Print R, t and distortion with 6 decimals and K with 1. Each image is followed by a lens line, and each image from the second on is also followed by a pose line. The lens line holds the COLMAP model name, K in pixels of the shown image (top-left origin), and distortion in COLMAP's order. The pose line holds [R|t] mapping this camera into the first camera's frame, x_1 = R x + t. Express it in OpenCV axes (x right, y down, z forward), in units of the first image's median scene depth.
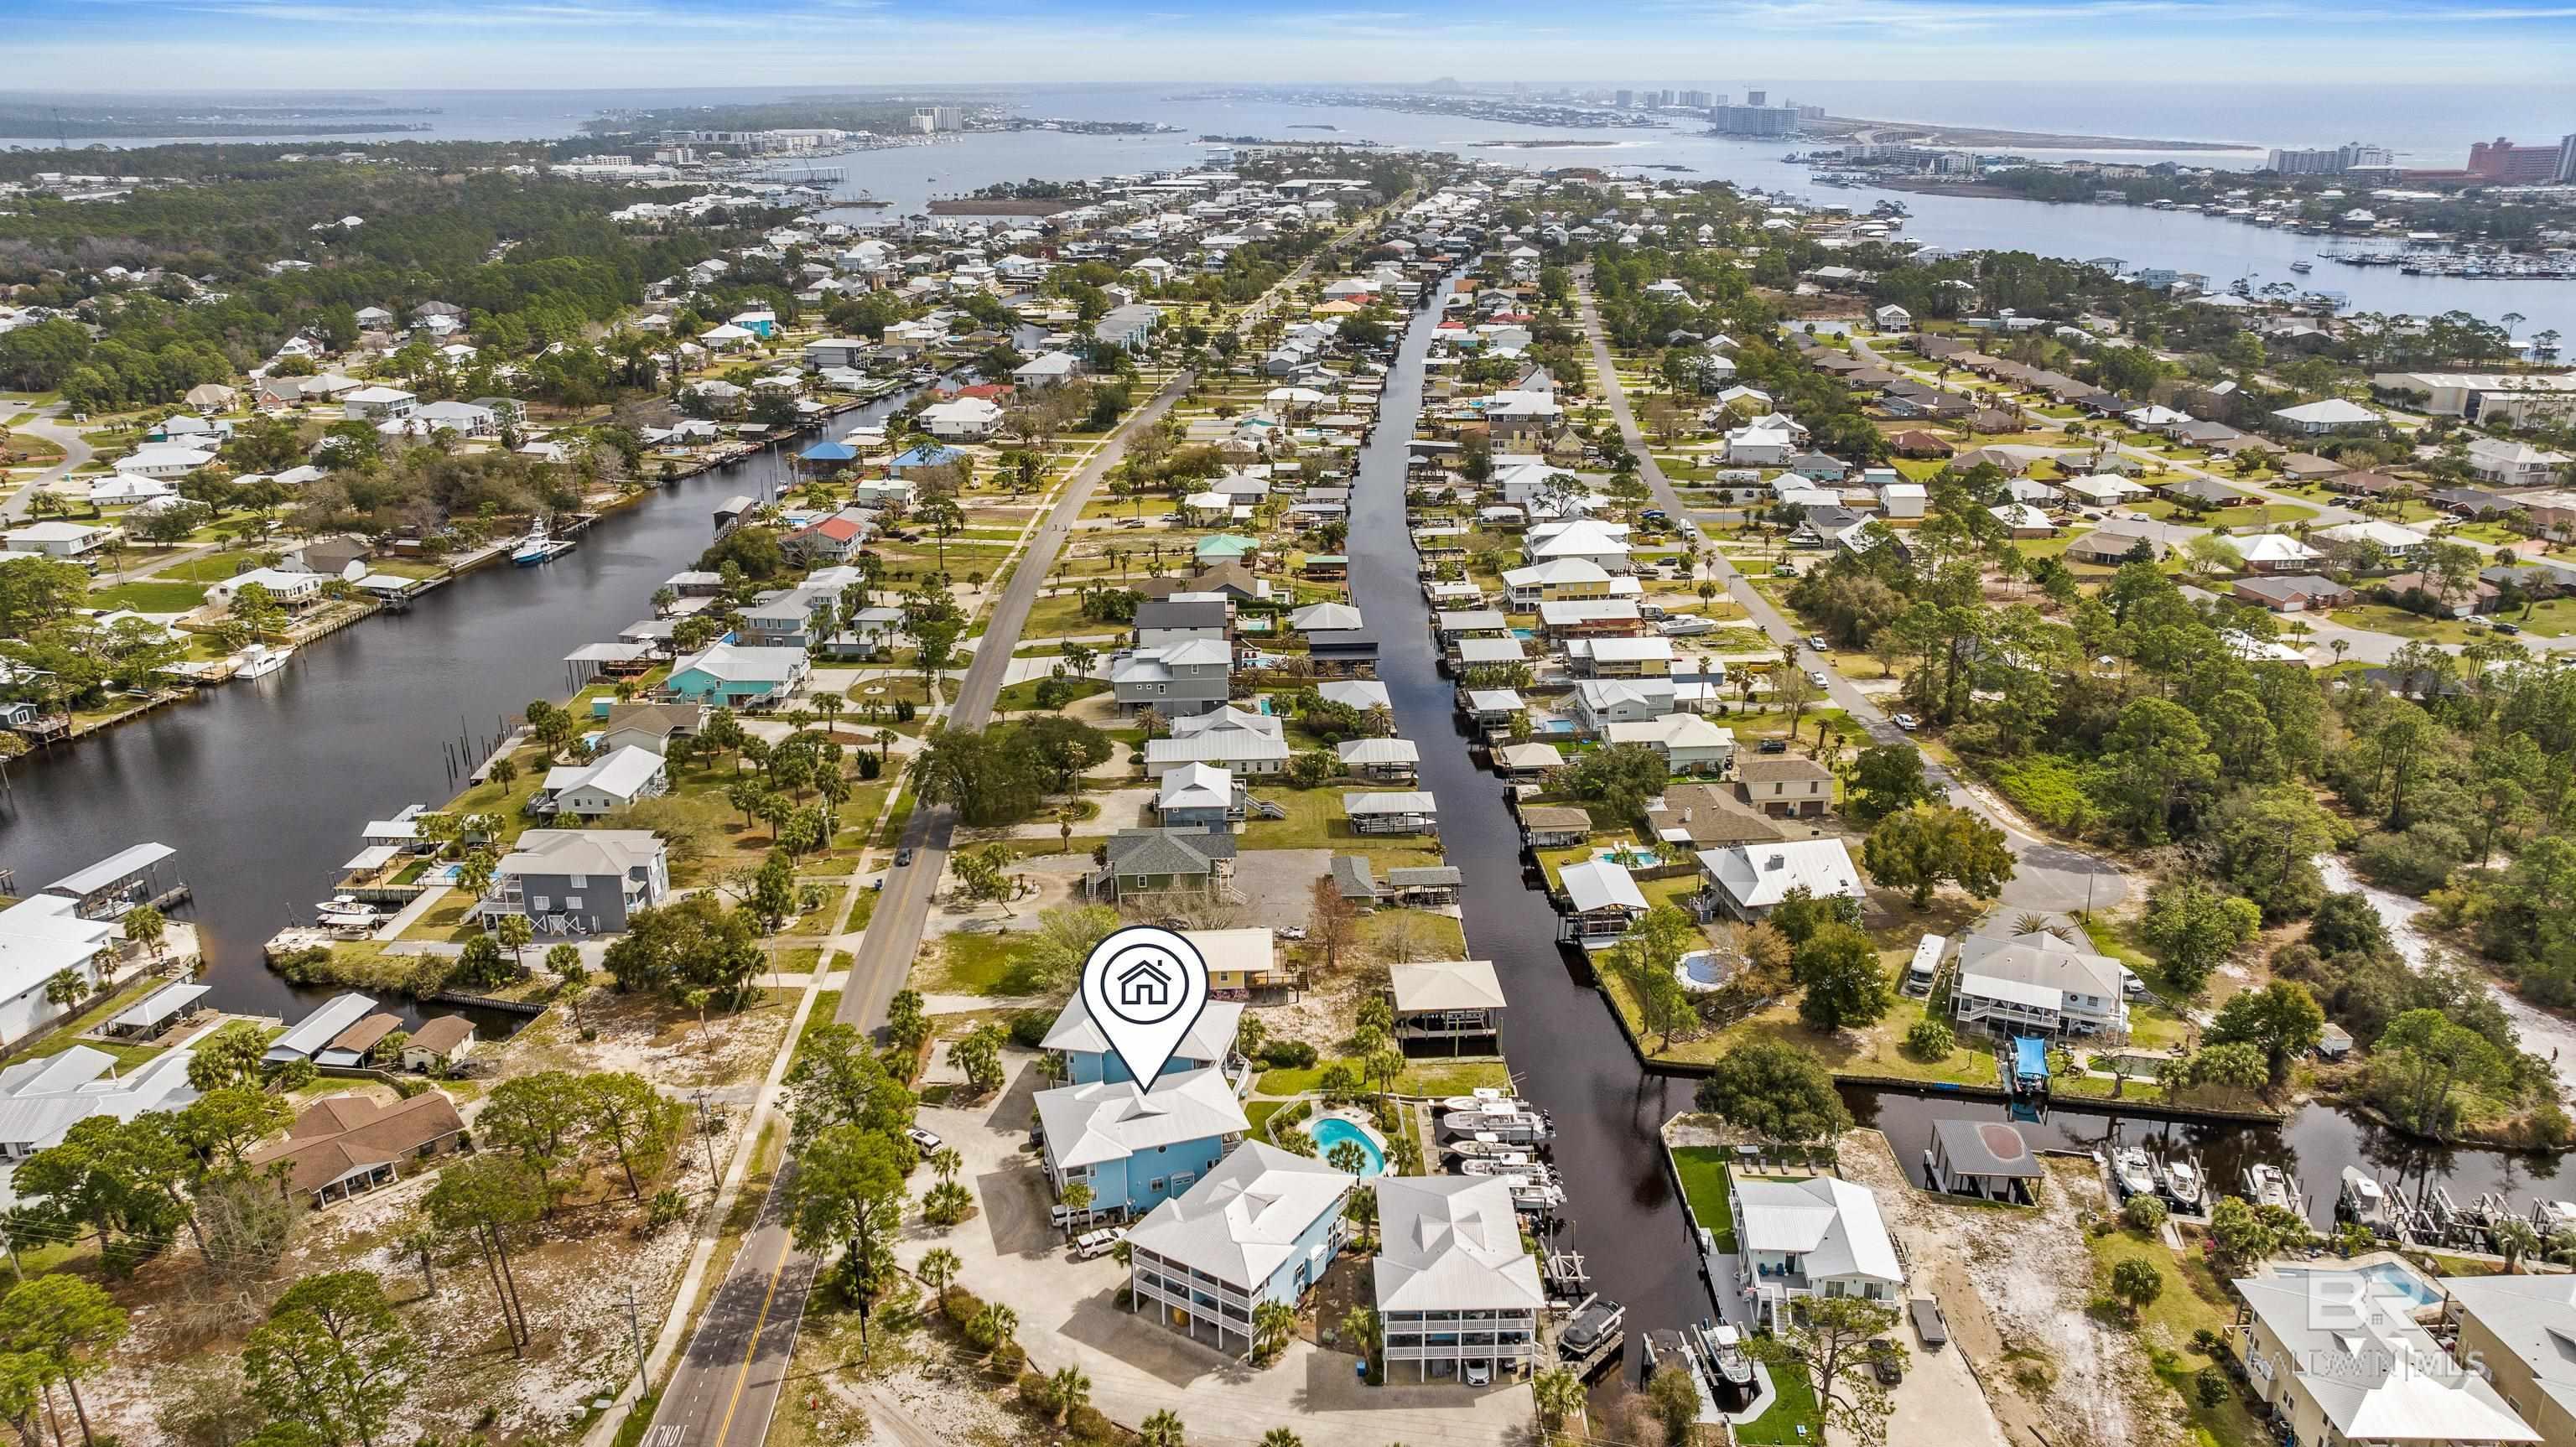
lens RADIAL K [[1816.2, 0, 1288.0], [0, 1816.2, 723.5], [0, 0, 1]] dist [-0.007899, 0.001940]
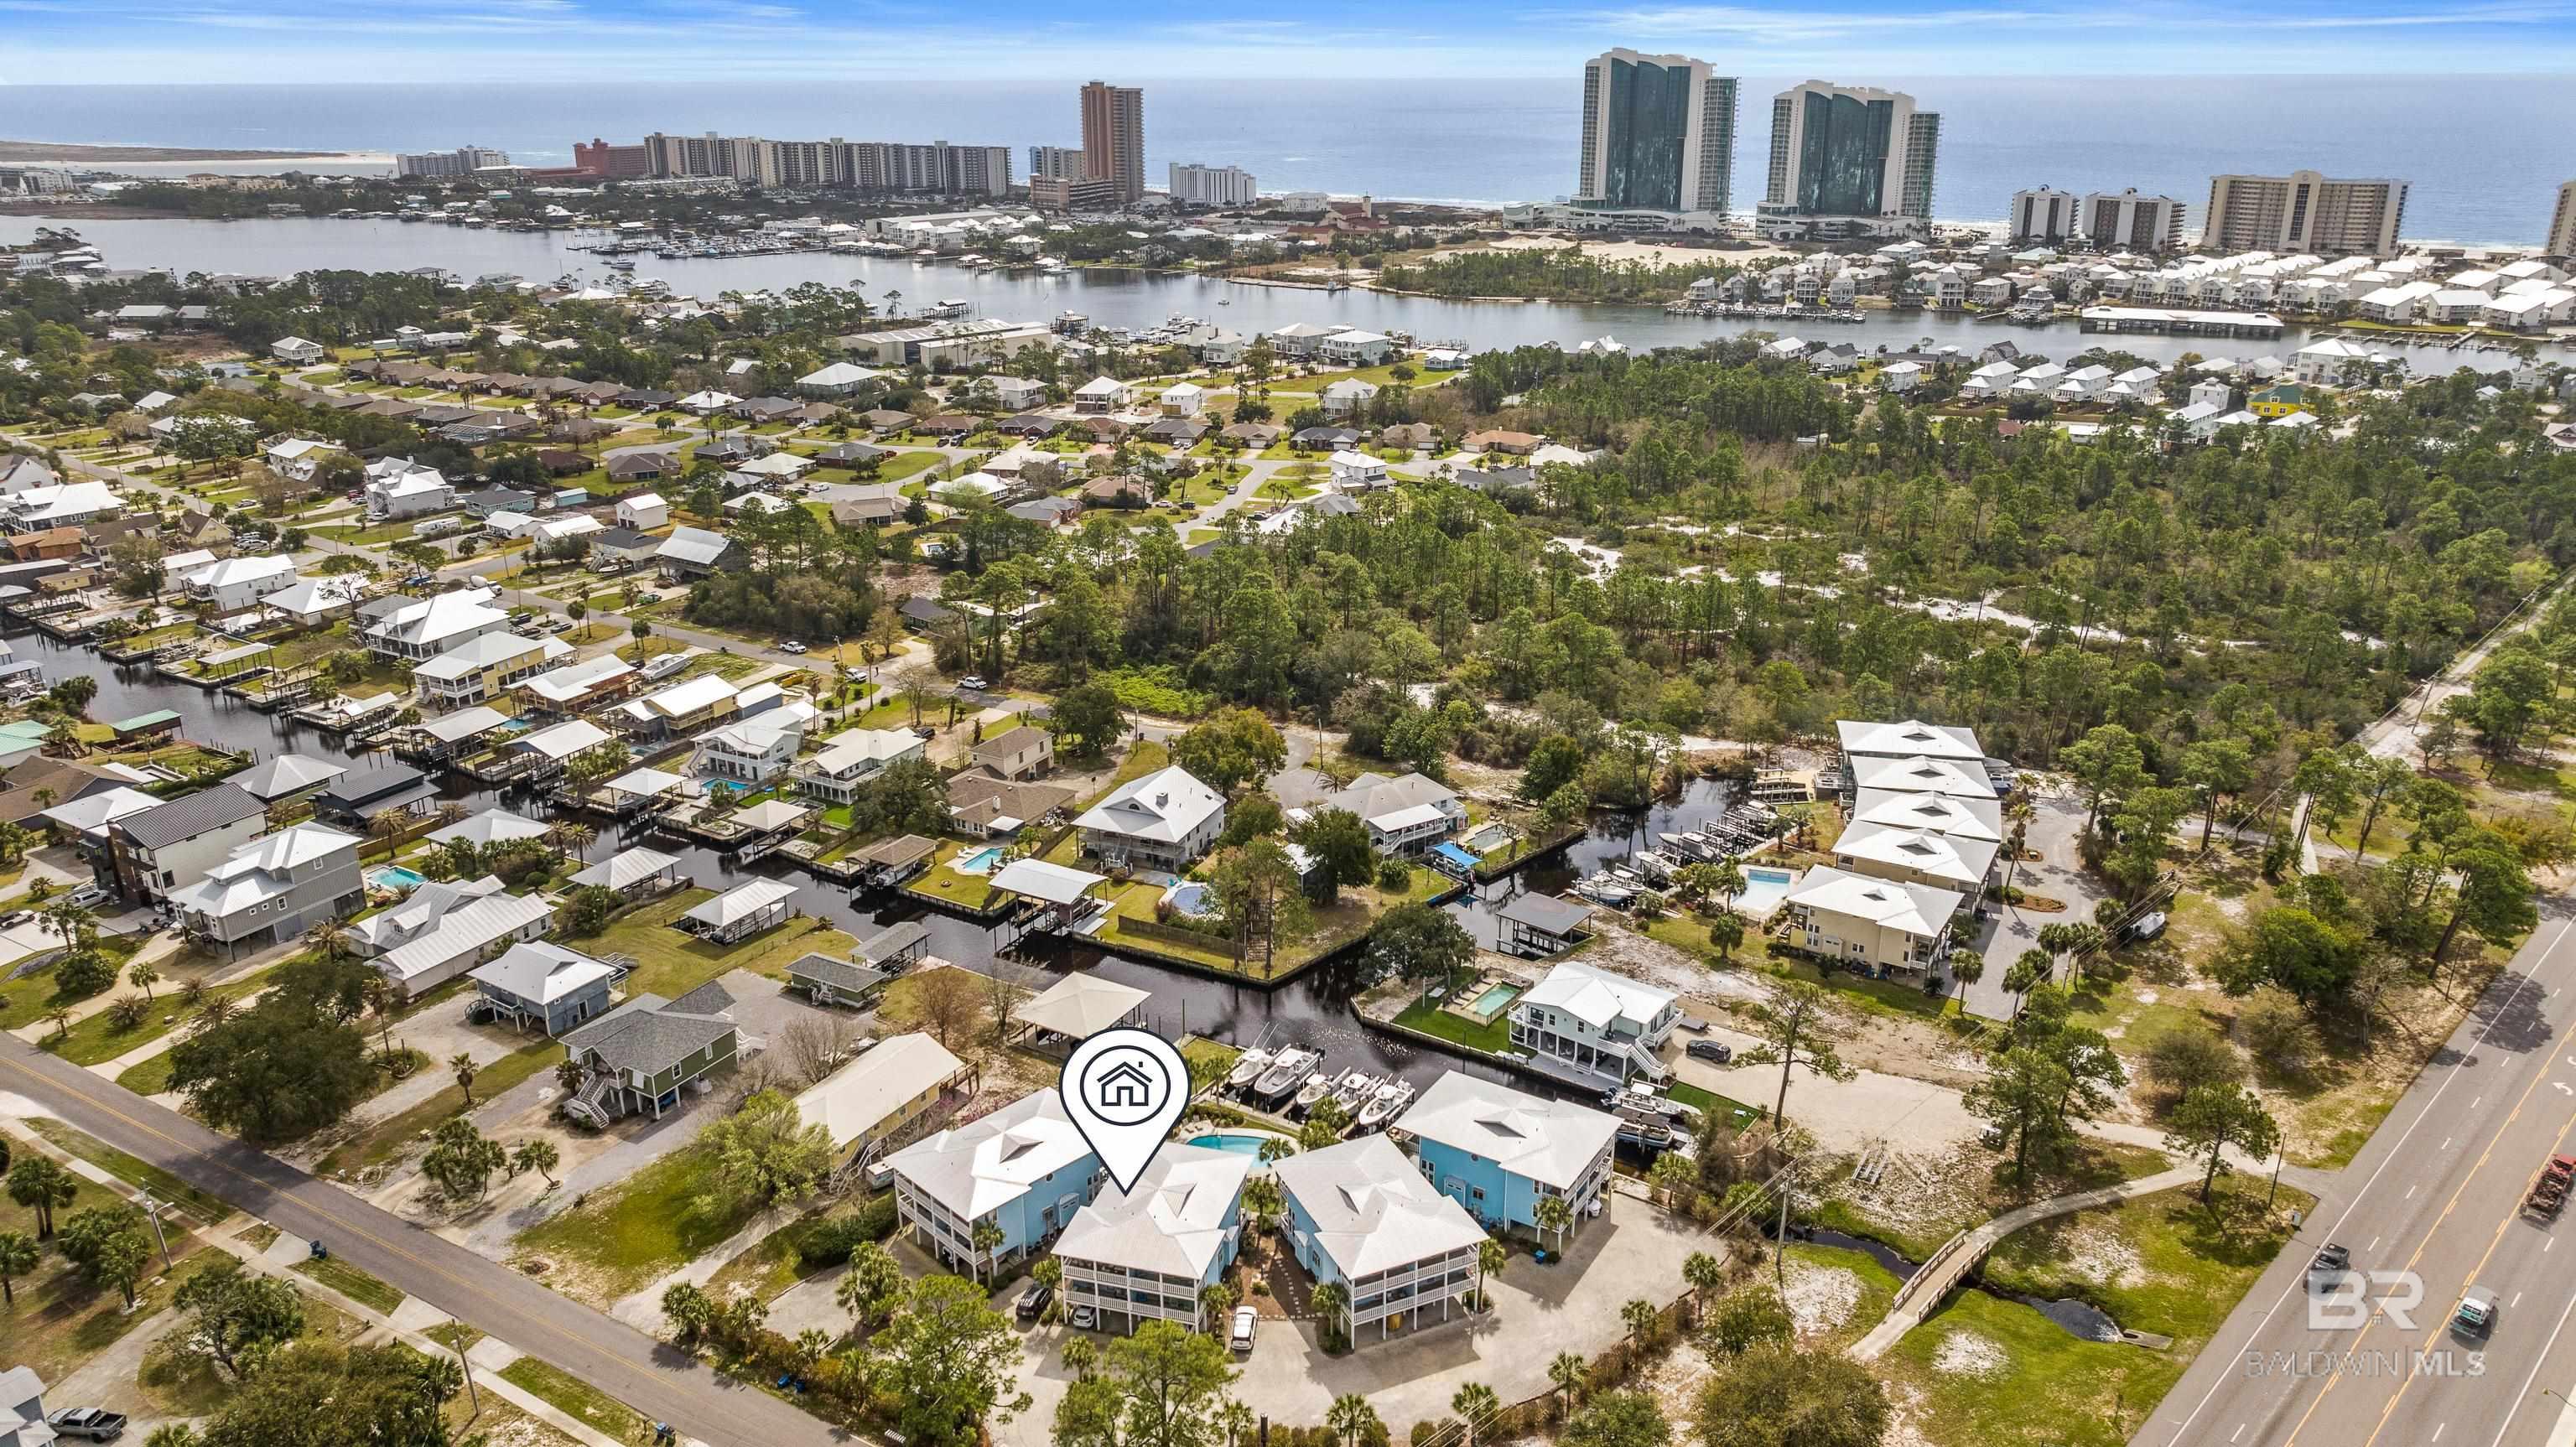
lens RADIAL K [[1816.2, 0, 1288.0], [0, 1816.2, 723.5], [0, 0, 1]] dist [-0.007899, 0.001940]
pose [[0.538070, -0.281708, 0.794431, -0.105540], [0.284013, 0.947977, 0.143793, -0.019948], [-0.793610, 0.148258, 0.590087, 0.052992]]
